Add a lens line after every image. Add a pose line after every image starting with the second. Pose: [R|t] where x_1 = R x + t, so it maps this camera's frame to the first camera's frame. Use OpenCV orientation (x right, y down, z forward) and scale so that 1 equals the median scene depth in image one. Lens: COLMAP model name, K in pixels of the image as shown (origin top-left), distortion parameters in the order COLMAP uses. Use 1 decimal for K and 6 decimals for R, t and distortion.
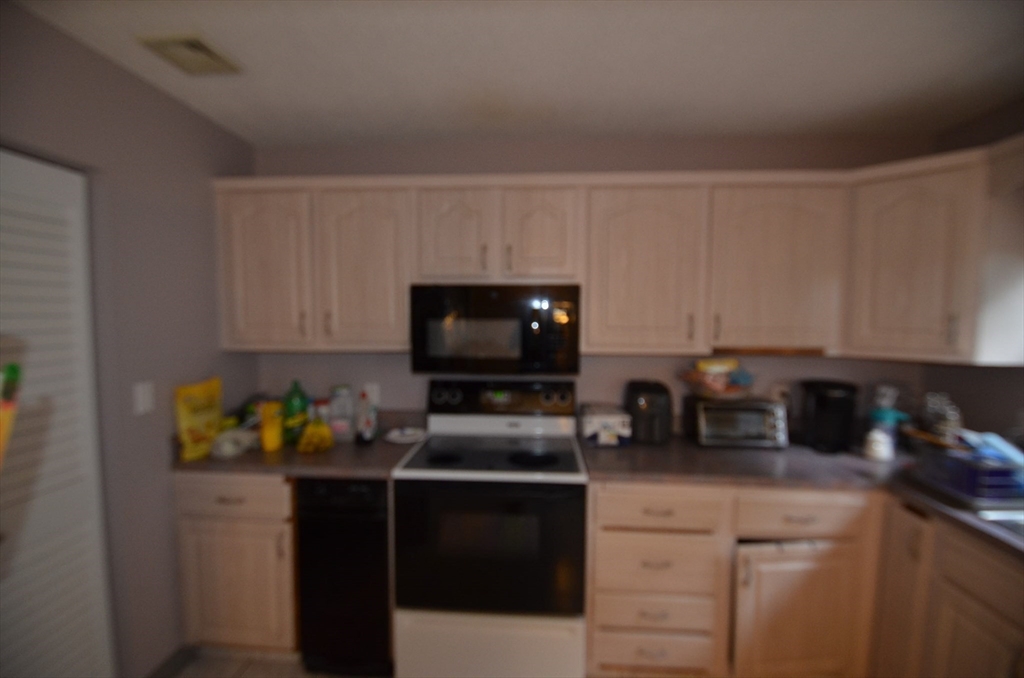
lens RADIAL K [[455.0, 0, 505.3], [0, 455.0, 338.9], [0, 0, 1]] dist [-0.010115, -0.001331]
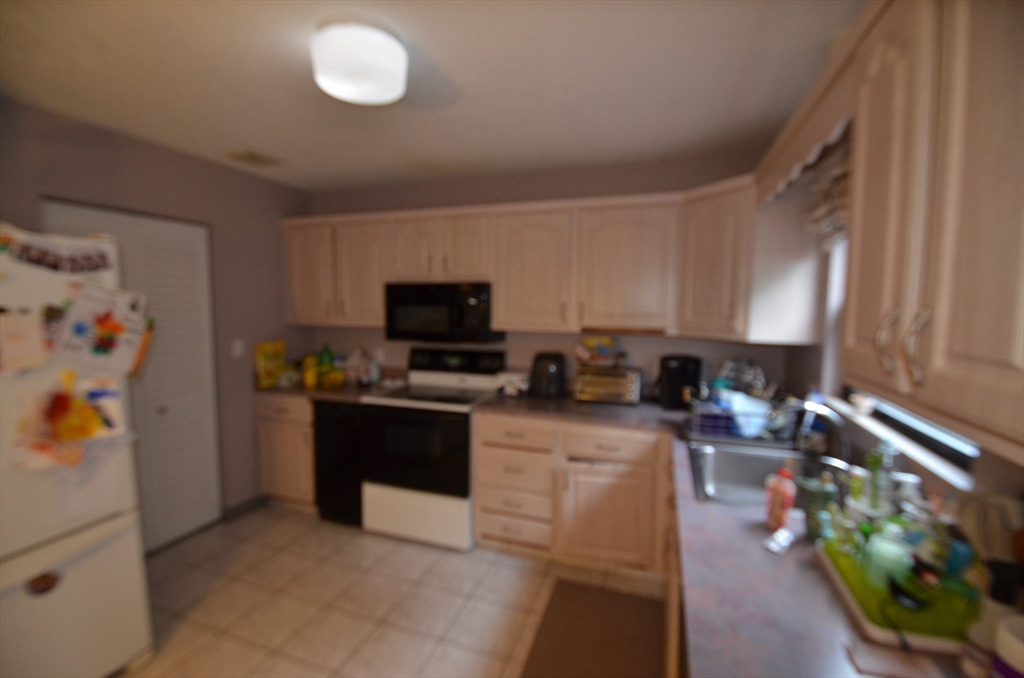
lens RADIAL K [[455.0, 0, 513.7], [0, 455.0, 339.3], [0, 0, 1]] dist [-0.010115, -0.001331]
pose [[0.963614, 0.023582, -0.266255, 0.635277], [-0.017755, 0.999548, 0.024273, 0.026686], [0.266707, -0.018663, 0.963597, -0.383052]]
